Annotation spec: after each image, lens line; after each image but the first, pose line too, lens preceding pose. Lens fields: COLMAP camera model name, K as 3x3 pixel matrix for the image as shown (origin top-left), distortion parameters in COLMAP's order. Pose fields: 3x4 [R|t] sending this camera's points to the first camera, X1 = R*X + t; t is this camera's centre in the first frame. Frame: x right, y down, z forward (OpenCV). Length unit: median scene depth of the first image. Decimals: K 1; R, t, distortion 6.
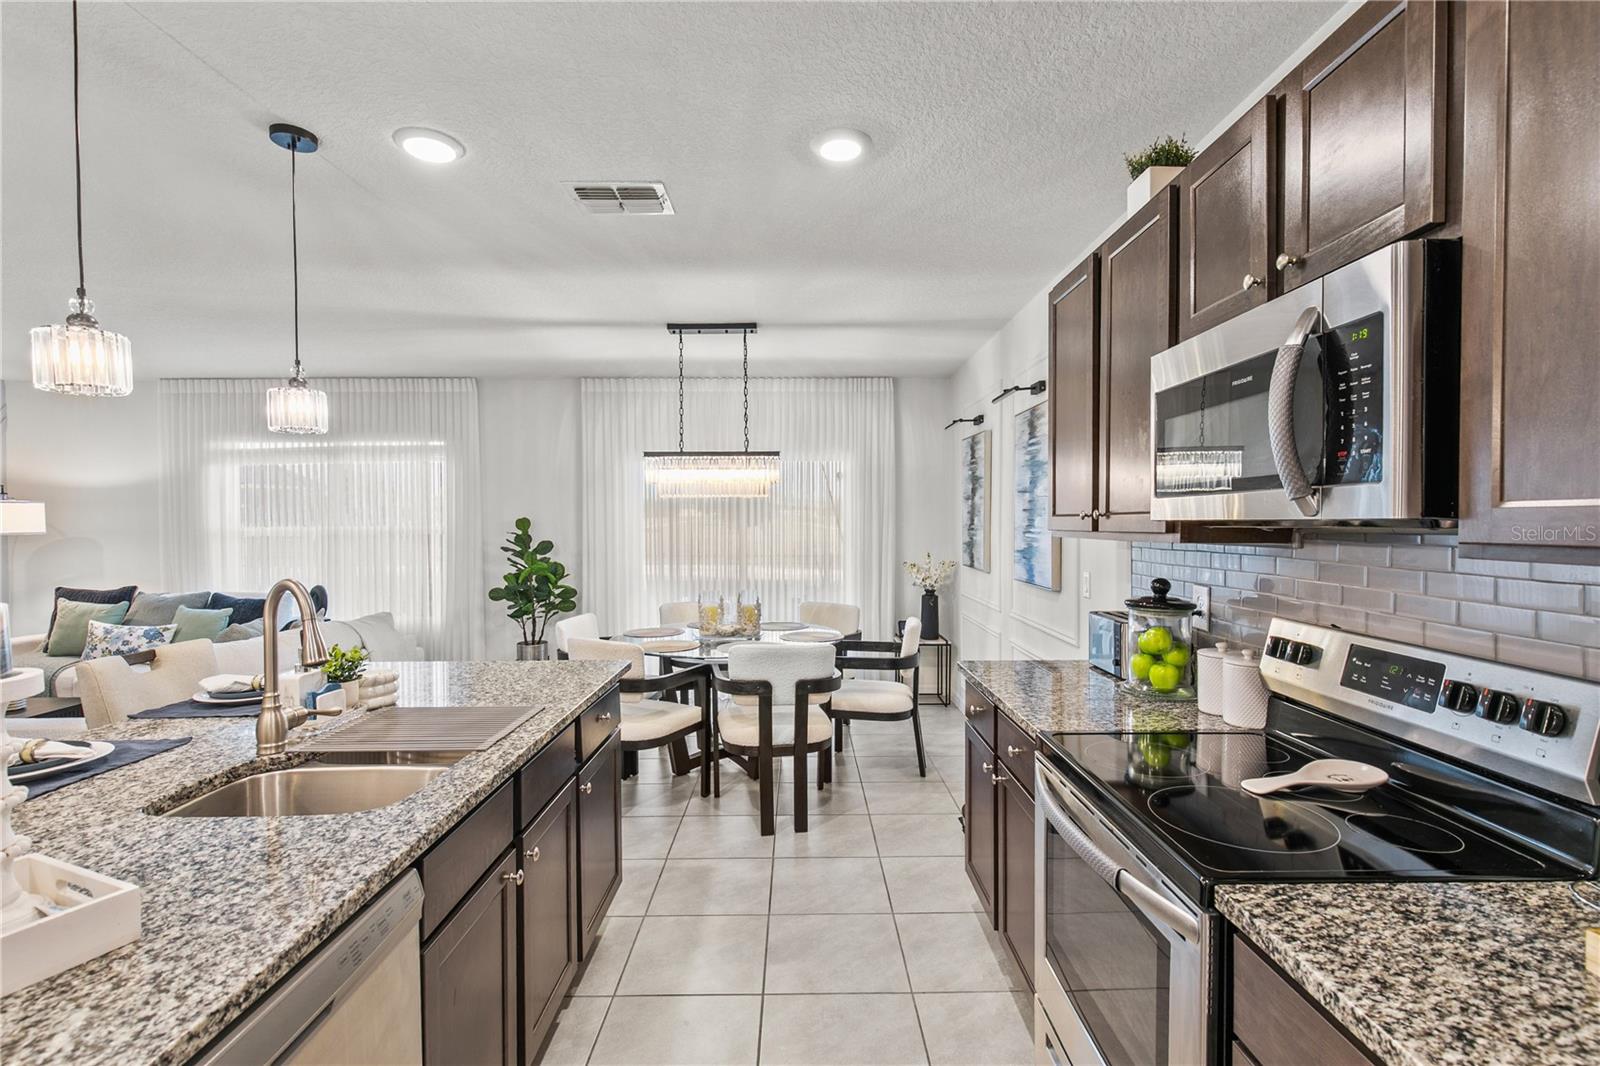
lens RADIAL K [[723.3, 0, 824.2], [0, 723.3, 543.9], [0, 0, 1]] dist [0.007271, -0.002074]
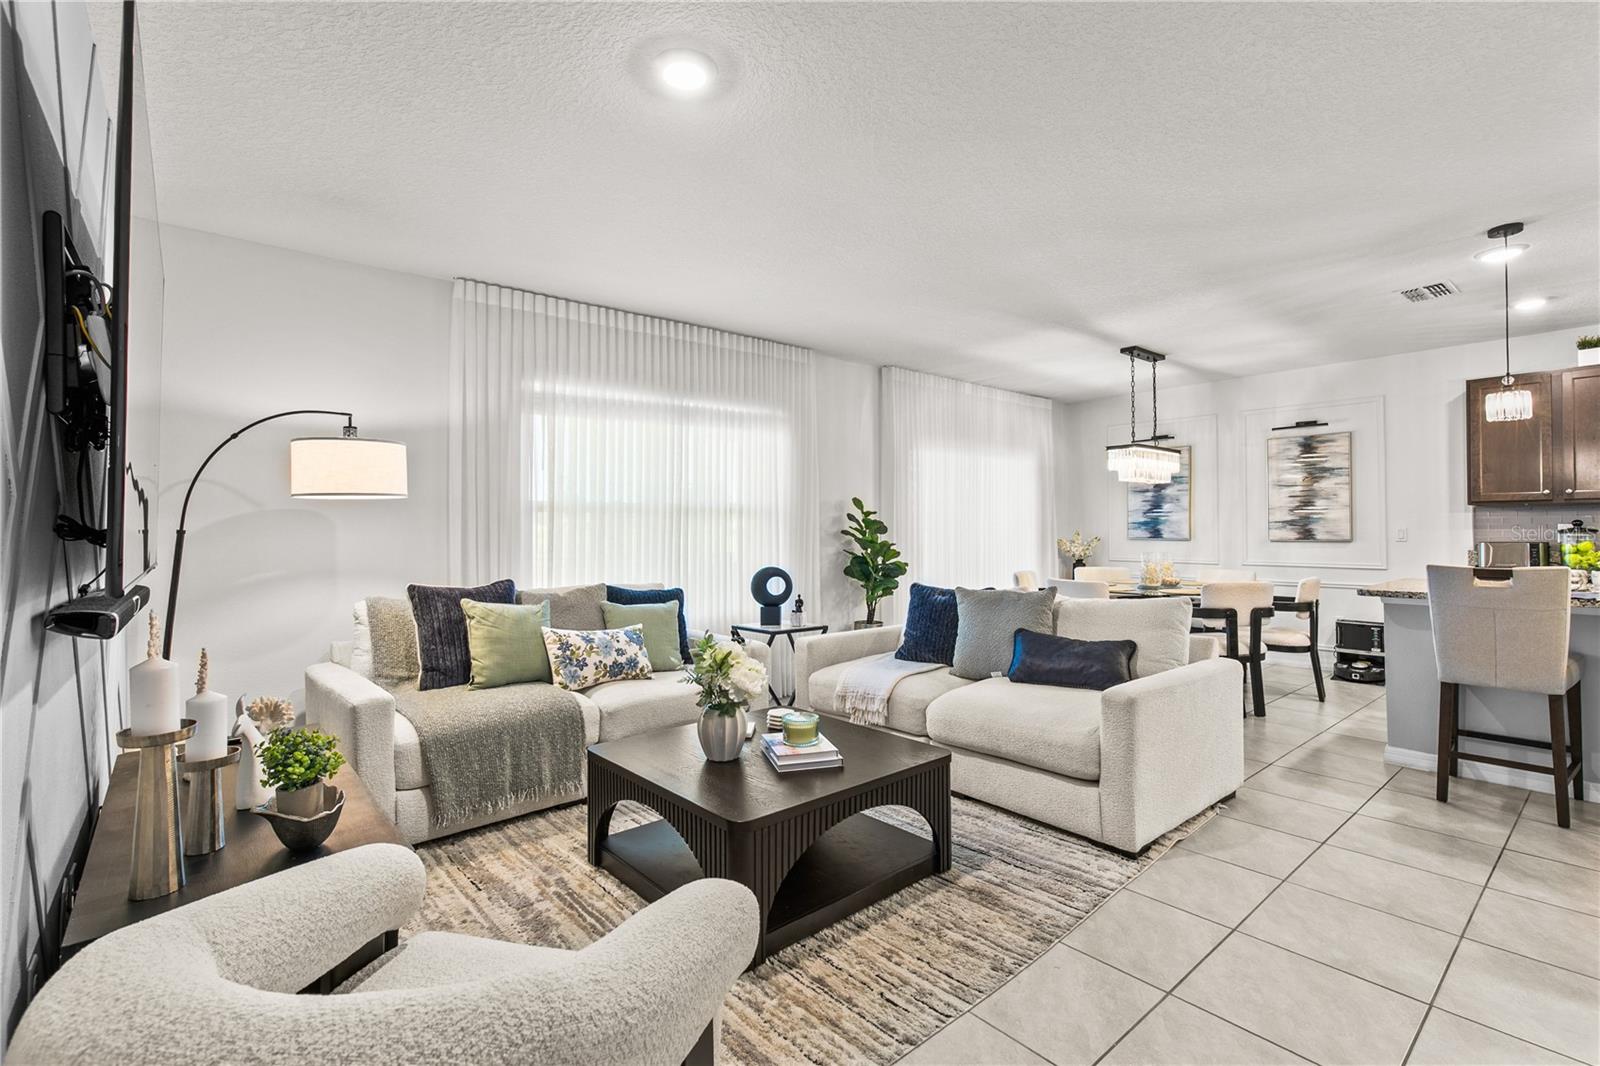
lens RADIAL K [[723.3, 0, 802.0], [0, 723.3, 521.9], [0, 0, 1]] dist [0.007271, -0.002074]
pose [[0.779425, 0.007300, 0.626453, -1.453369], [0.021545, 0.999028, -0.038448, 0.044971], [-0.626125, 0.043464, 0.778511, 0.372648]]
